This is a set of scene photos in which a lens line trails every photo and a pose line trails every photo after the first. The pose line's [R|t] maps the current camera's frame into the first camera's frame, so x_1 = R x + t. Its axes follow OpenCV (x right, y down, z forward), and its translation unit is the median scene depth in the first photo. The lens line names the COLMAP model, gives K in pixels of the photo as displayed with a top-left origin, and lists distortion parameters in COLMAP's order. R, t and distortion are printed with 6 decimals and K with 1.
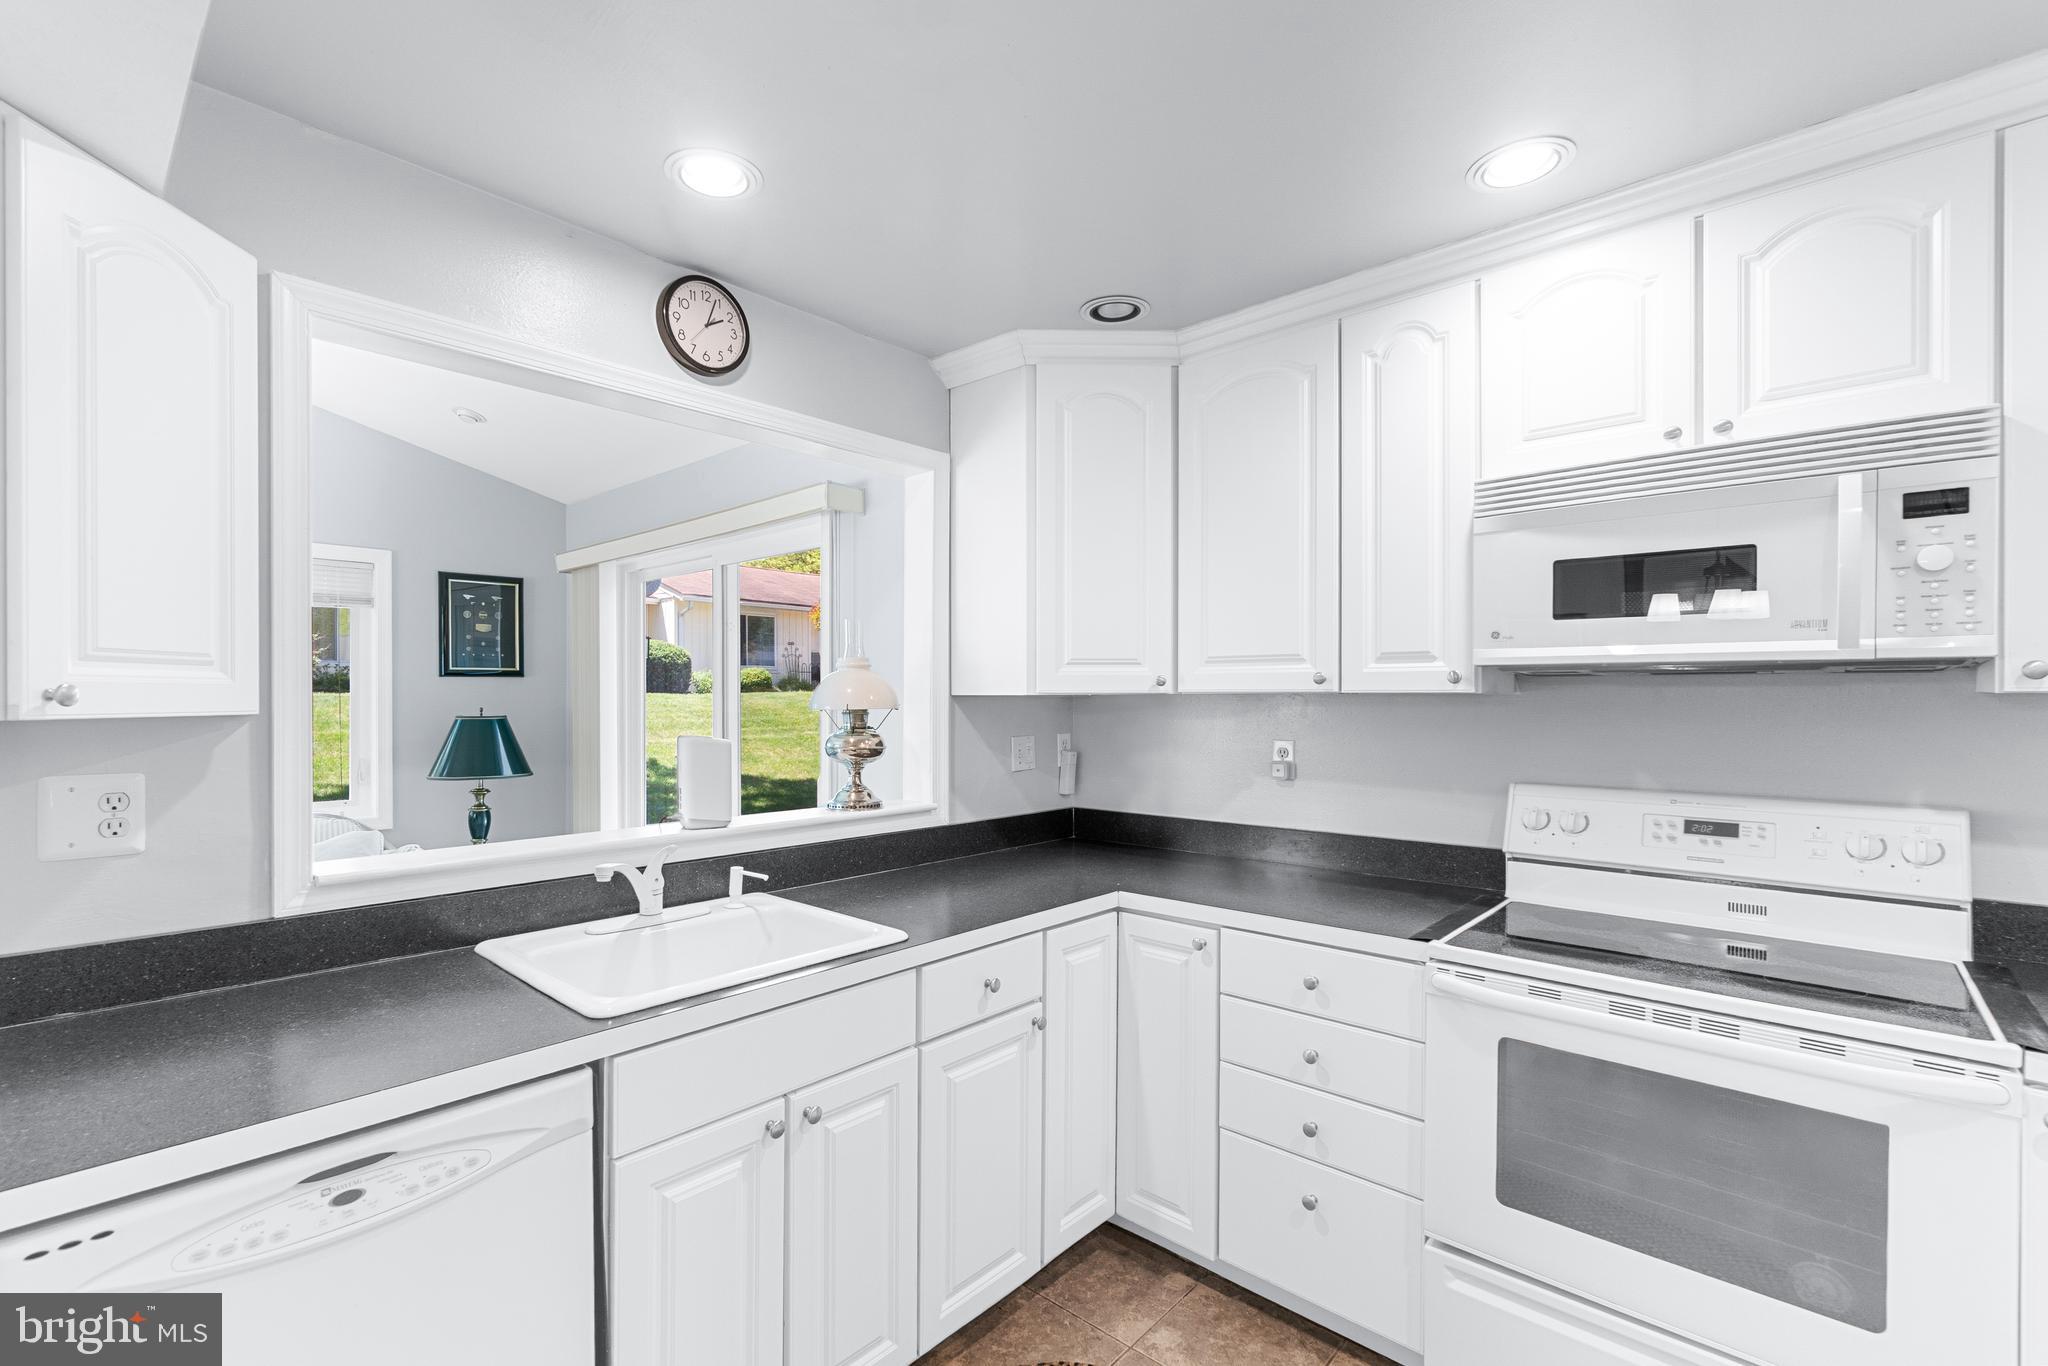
lens RADIAL K [[899.1, 0, 1013.1], [0, 899.1, 695.2], [0, 0, 1]] dist [-0.002870, -0.001738]
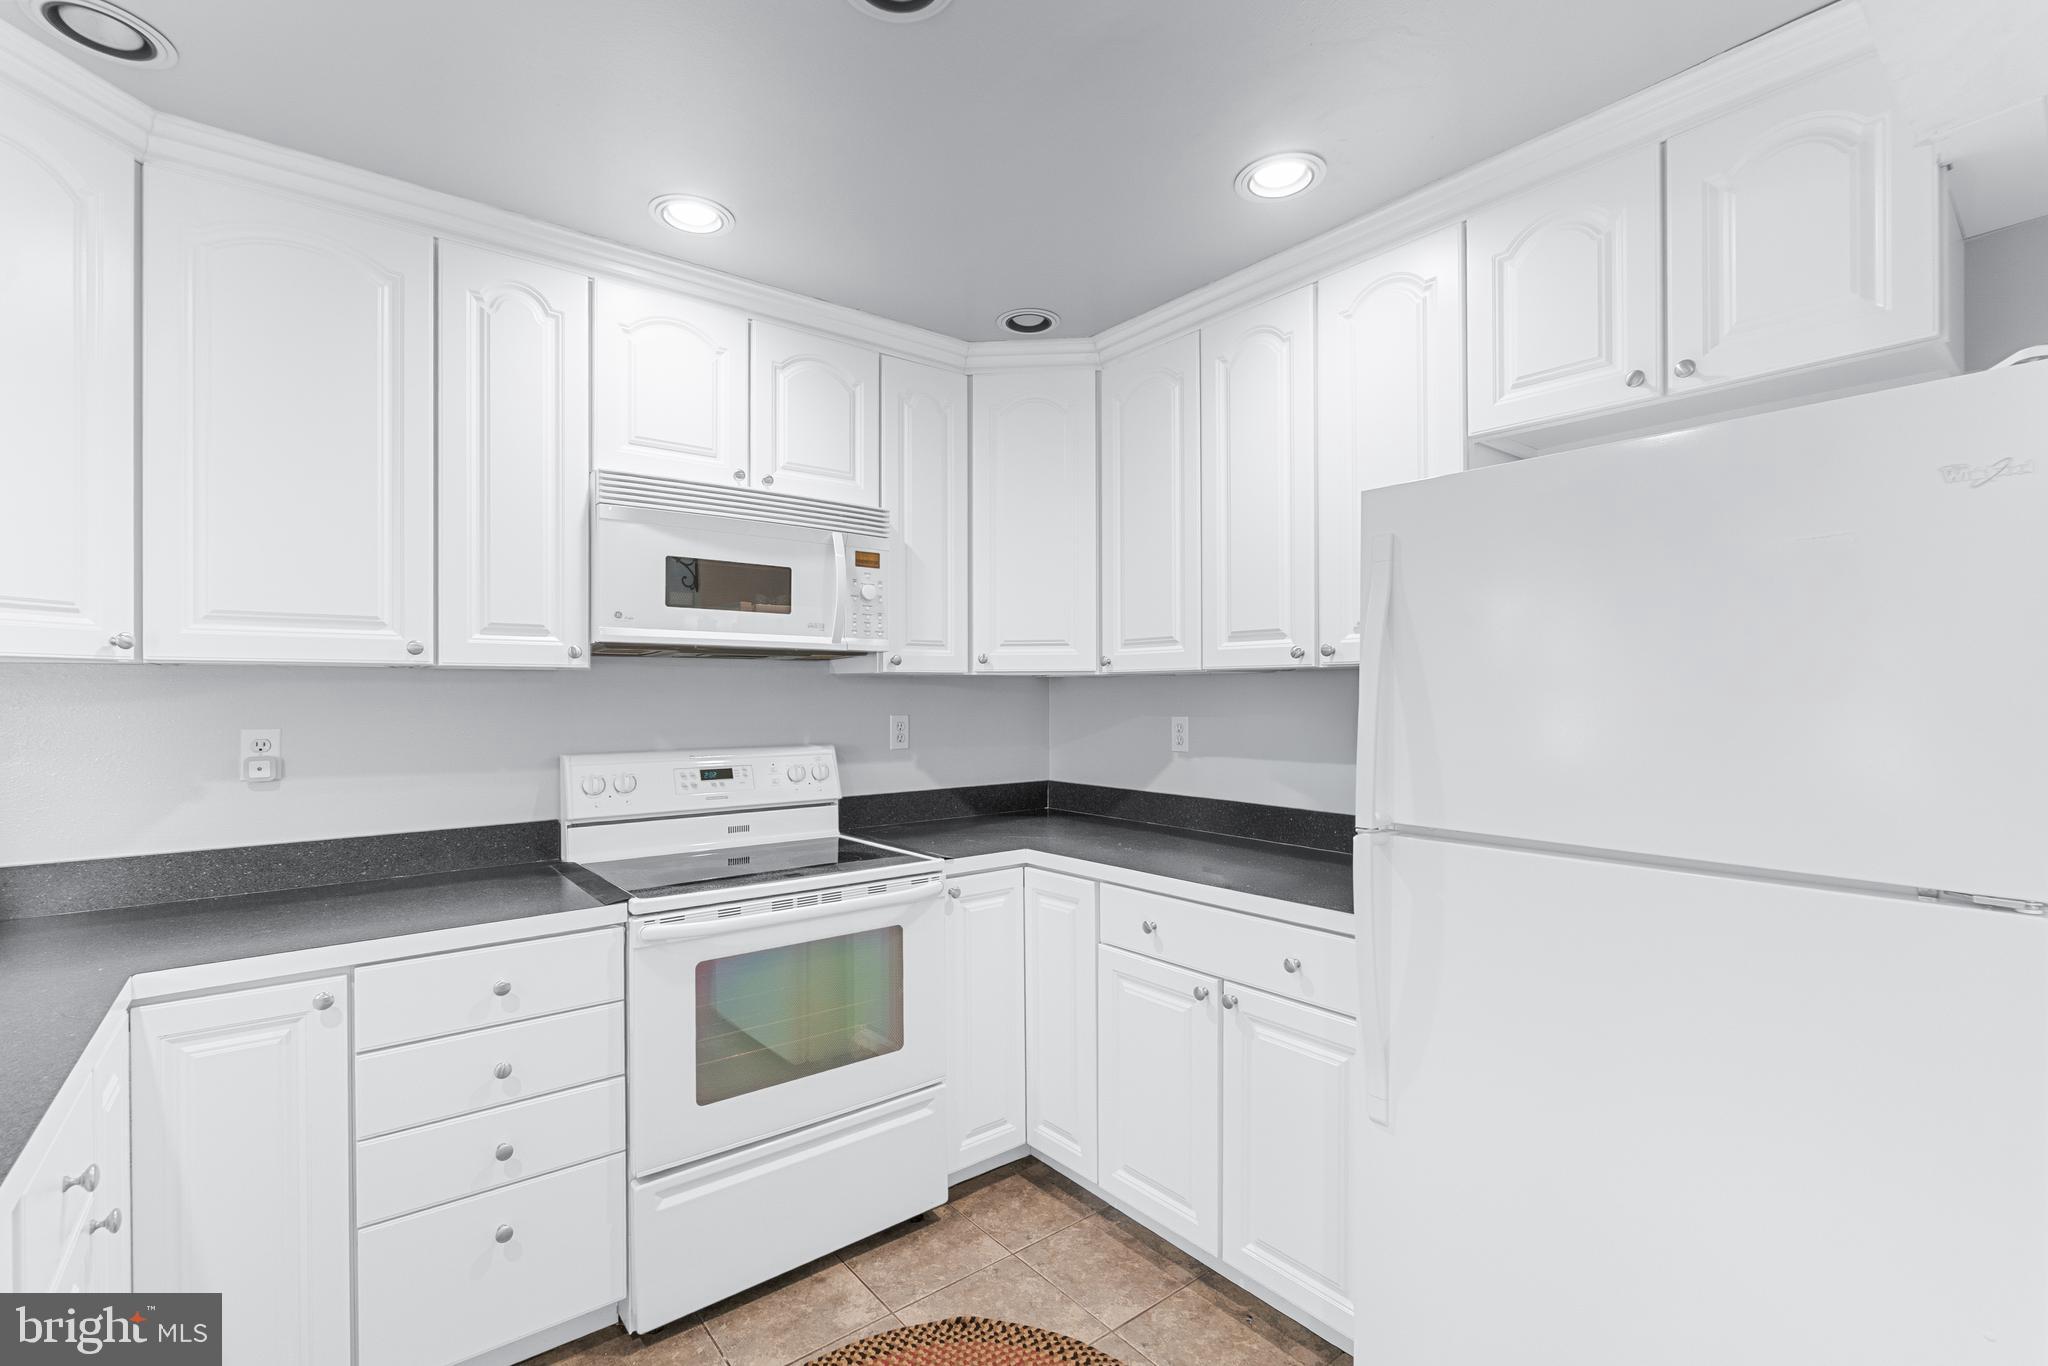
lens RADIAL K [[899.1, 0, 1018.1], [0, 899.1, 687.6], [0, 0, 1]] dist [-0.002870, -0.001738]
pose [[0.158748, 0.003047, 0.987314, -0.468358], [0.000615, 0.999995, -0.003186, 0.025245], [-0.987319, 0.001113, 0.158746, 0.352087]]
